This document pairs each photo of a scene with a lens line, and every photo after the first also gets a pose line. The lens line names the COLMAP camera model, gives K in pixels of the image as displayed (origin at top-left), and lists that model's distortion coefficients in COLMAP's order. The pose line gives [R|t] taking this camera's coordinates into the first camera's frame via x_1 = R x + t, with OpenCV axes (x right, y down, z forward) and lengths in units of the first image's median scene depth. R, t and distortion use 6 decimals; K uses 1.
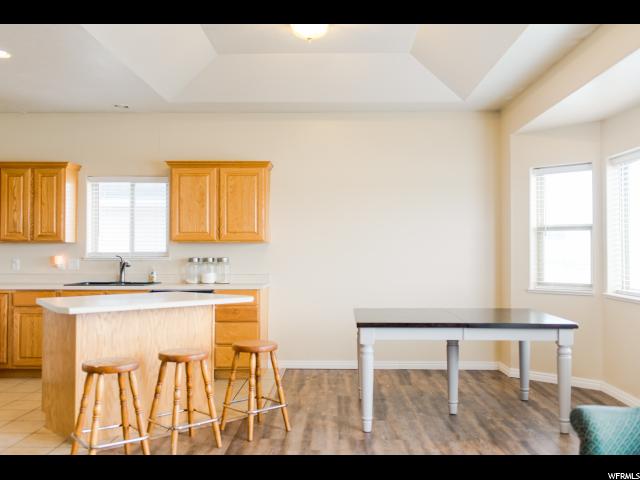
lens RADIAL K [[620.8, 0, 320.0], [0, 620.8, 240.0], [0, 0, 1]] dist [0.009946, 0.008264]
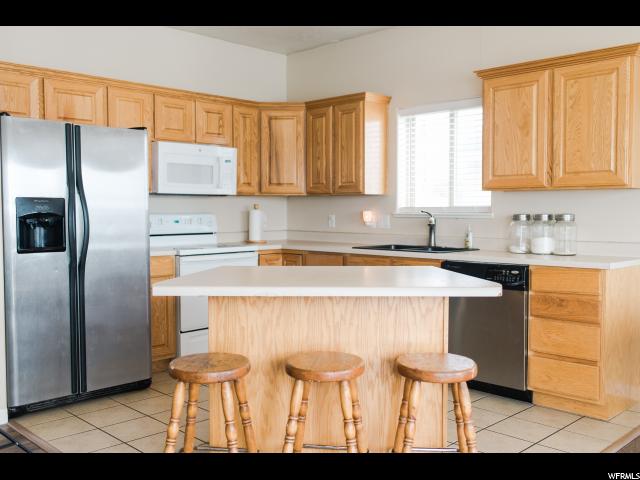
lens RADIAL K [[620.8, 0, 320.0], [0, 620.8, 240.0], [0, 0, 1]] dist [0.009946, 0.008264]
pose [[0.719113, 0.033555, -0.694083, 0.137762], [0.013540, 0.997967, 0.062275, 0.015583], [0.694761, -0.054180, 0.717197, 0.492948]]
